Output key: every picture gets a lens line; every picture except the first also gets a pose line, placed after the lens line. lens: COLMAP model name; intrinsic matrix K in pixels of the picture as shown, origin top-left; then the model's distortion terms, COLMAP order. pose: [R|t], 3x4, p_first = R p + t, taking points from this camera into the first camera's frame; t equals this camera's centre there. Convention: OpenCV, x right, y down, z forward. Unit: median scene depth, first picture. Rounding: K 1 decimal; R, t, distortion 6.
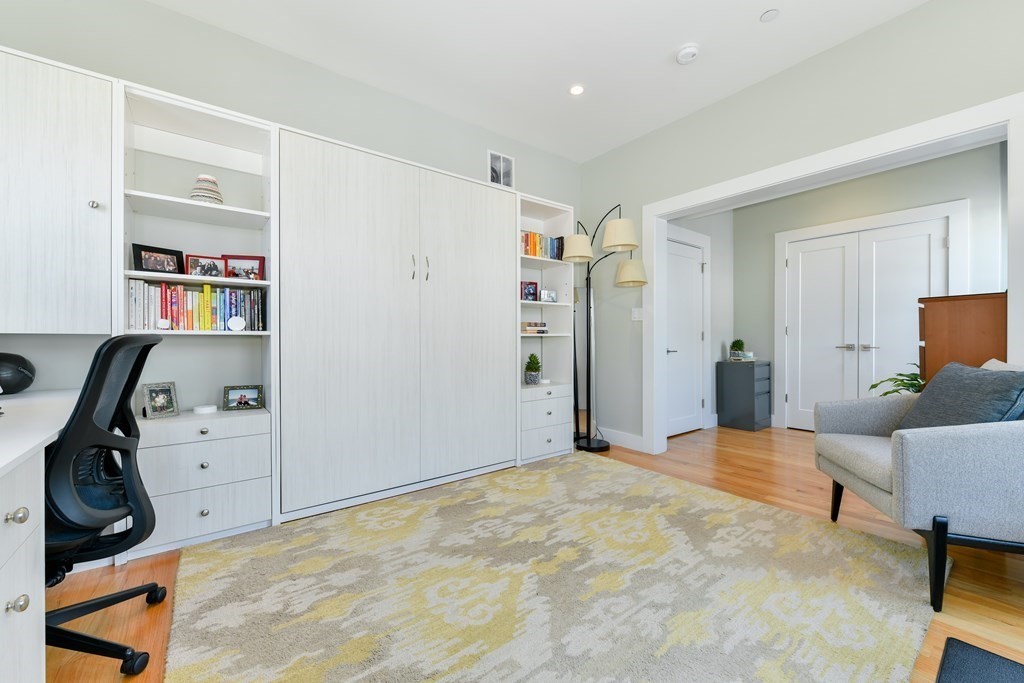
lens RADIAL K [[404.8, 0, 520.6], [0, 404.8, 341.3], [0, 0, 1]] dist [-0.000433, -0.003041]
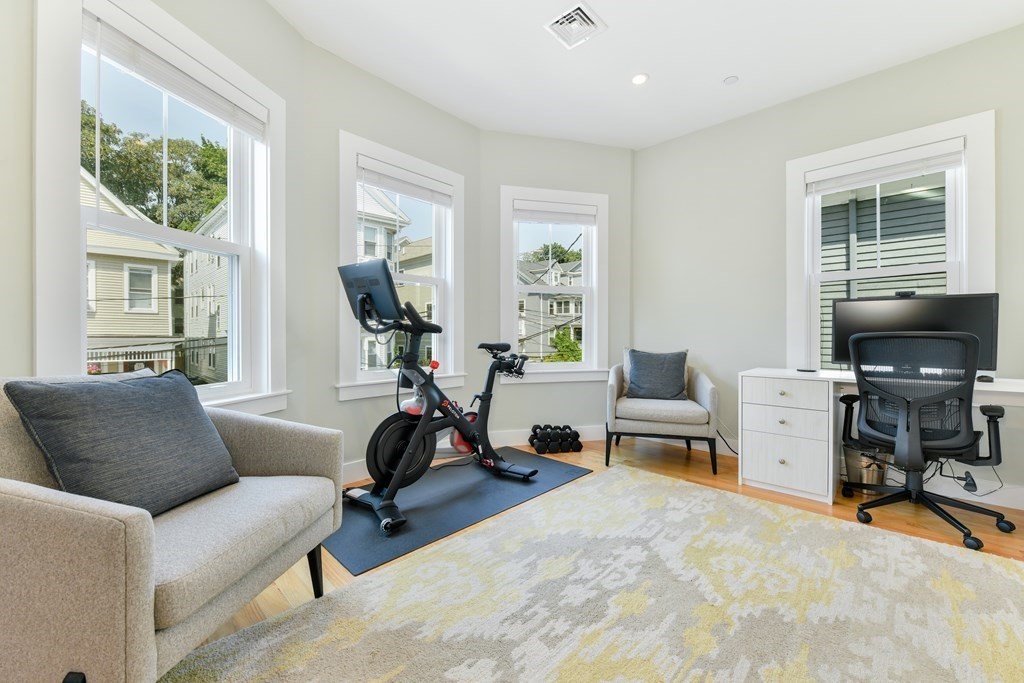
lens RADIAL K [[404.8, 0, 515.7], [0, 404.8, 337.3], [0, 0, 1]] dist [-0.000433, -0.003041]
pose [[-0.990263, 0.002660, -0.139182, 0.533042], [0.002253, 0.999993, 0.003078, -0.005065], [0.139190, 0.002735, -0.990262, 1.656119]]
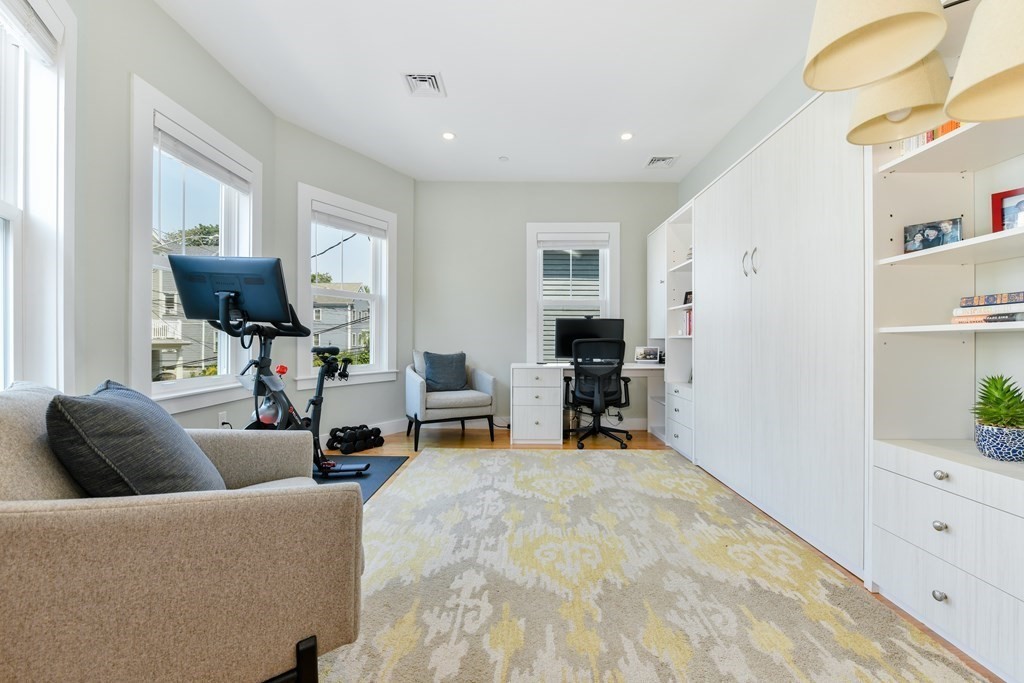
lens RADIAL K [[404.8, 0, 516.5], [0, 404.8, 341.3], [0, 0, 1]] dist [-0.000433, -0.003041]
pose [[-0.631247, 0.000392, -0.775582, 1.139122], [-0.001578, 0.999997, 0.001790, -0.004114], [0.775580, 0.002354, -0.631245, 1.667562]]
